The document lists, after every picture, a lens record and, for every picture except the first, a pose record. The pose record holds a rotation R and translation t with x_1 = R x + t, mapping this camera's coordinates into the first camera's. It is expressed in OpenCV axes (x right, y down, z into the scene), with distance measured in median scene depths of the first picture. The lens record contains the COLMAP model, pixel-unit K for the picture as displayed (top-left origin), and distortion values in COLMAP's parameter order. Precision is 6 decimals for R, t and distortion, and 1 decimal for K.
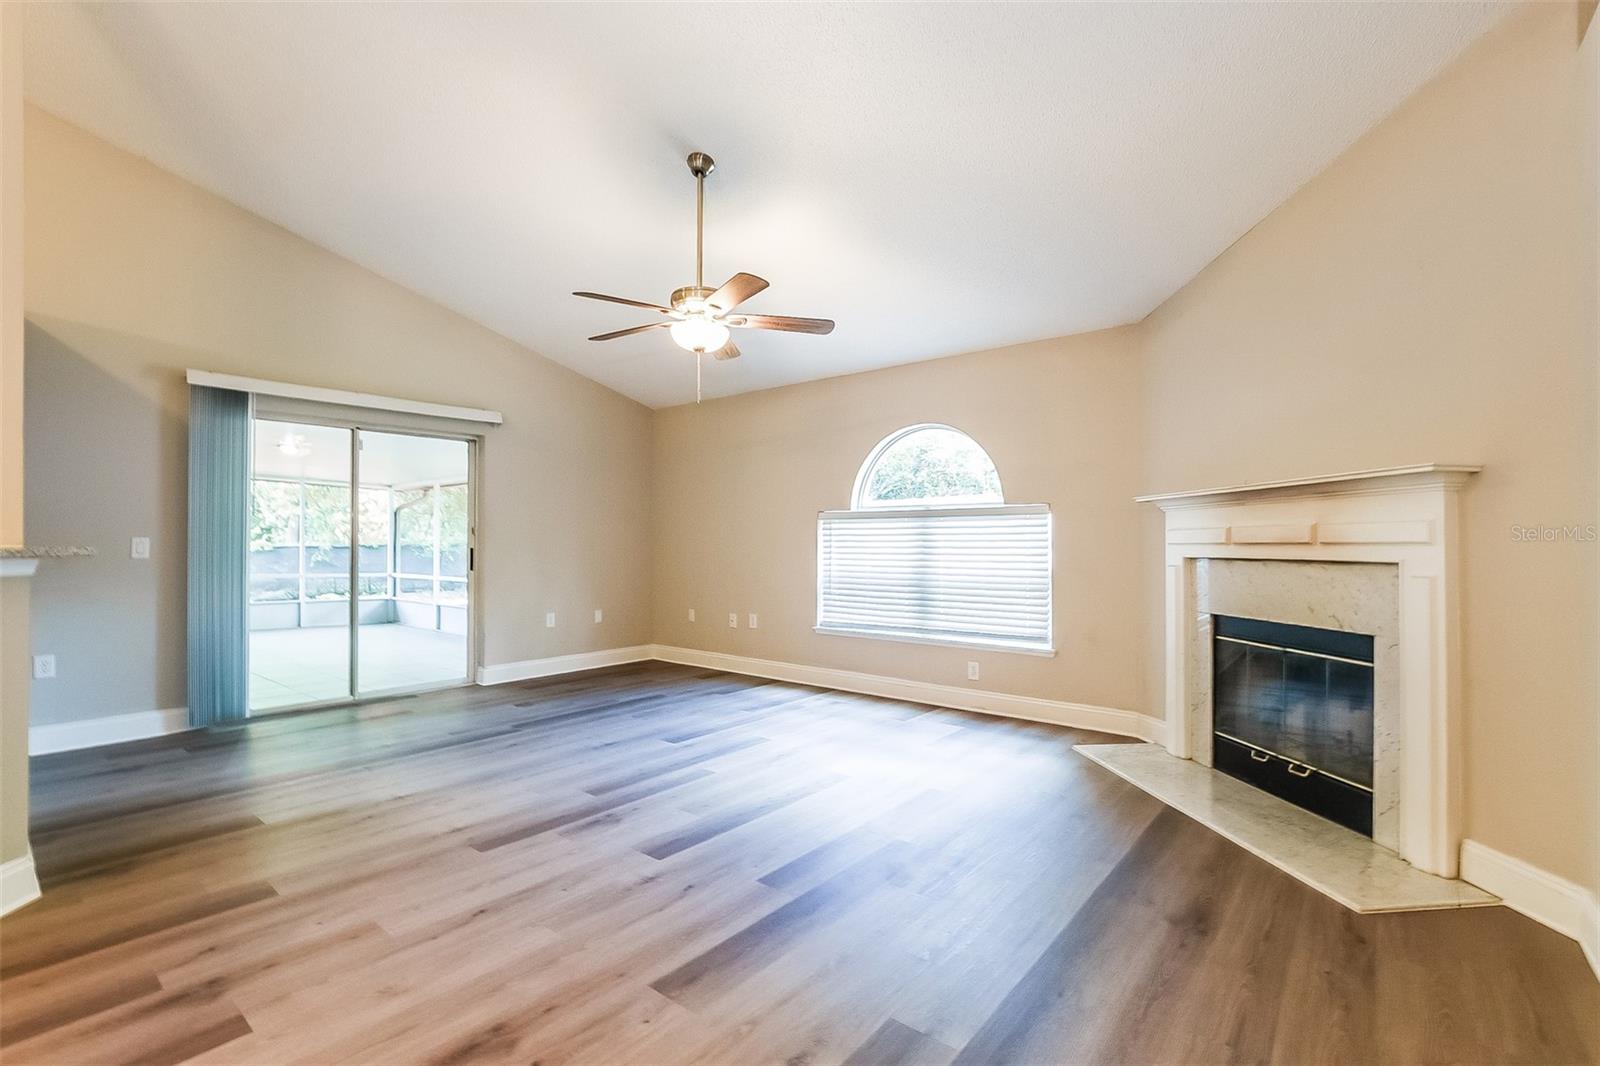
lens RADIAL K [[713.0, 0, 786.0], [0, 713.0, 535.8], [0, 0, 1]] dist [-0.021569, -0.000004]
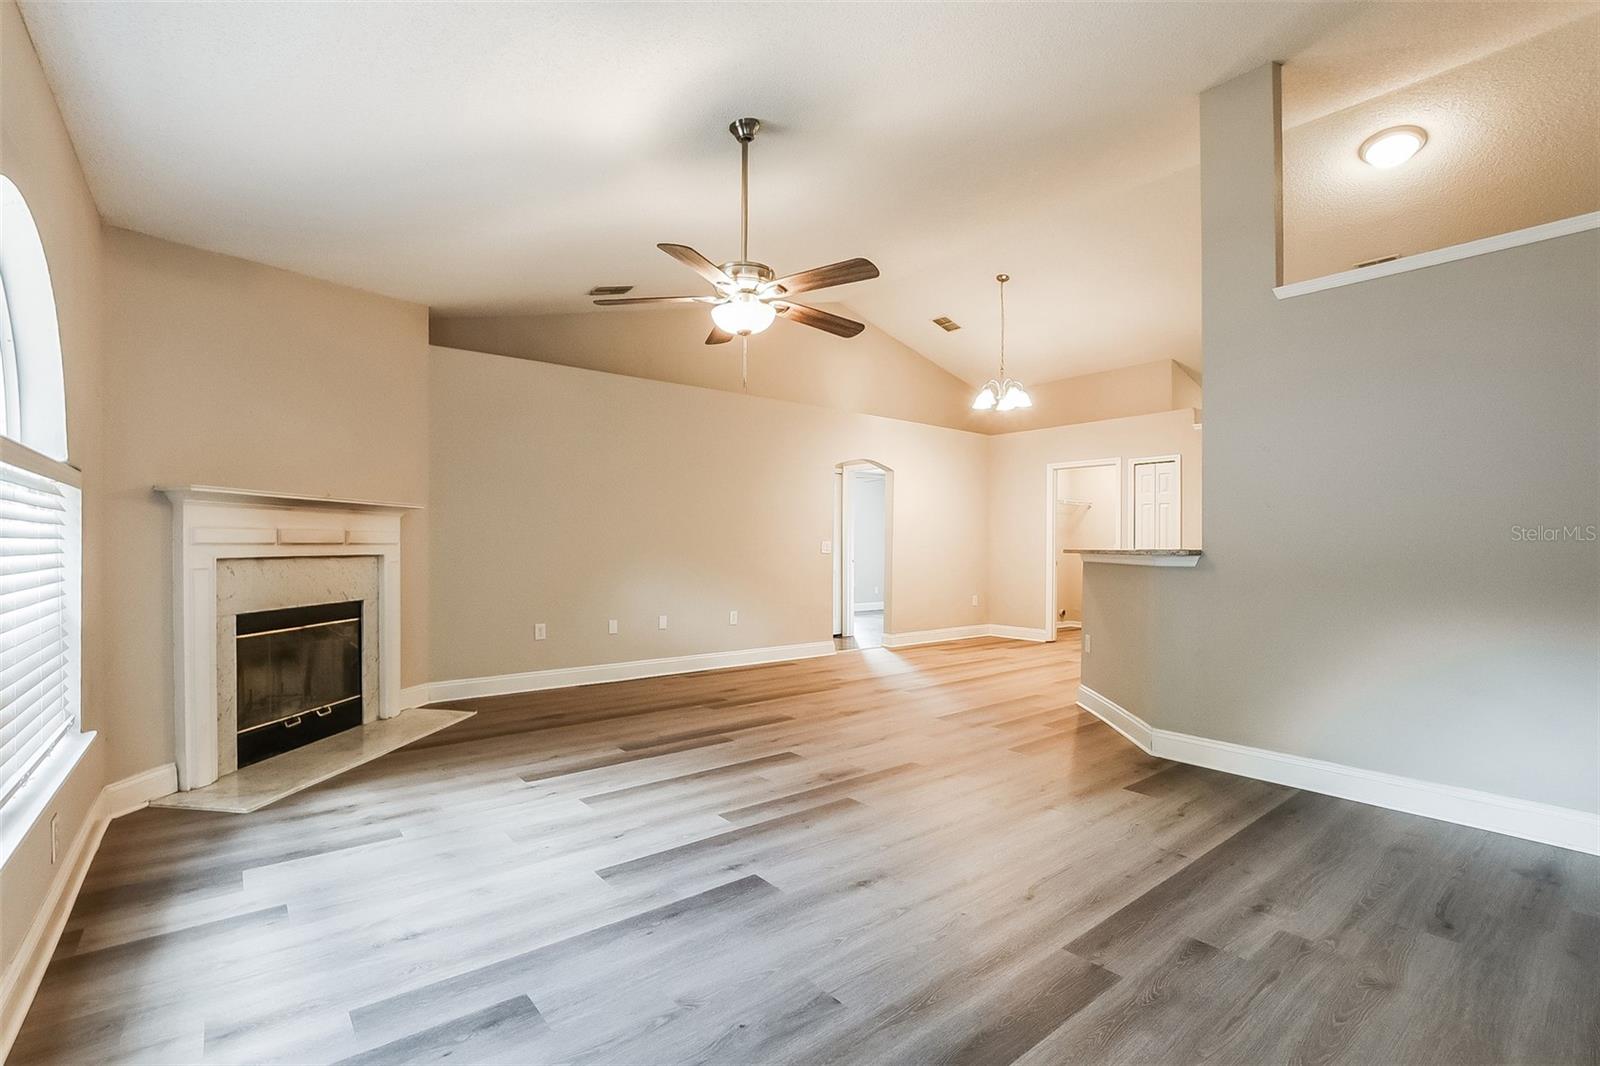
lens RADIAL K [[713.0, 0, 796.1], [0, 713.0, 544.5], [0, 0, 1]] dist [-0.021569, -0.000004]
pose [[-0.981602, -0.001945, 0.190929, -0.407141], [-0.005201, 0.999849, -0.016556, 0.029311], [-0.190868, -0.017244, -0.981464, 2.108828]]
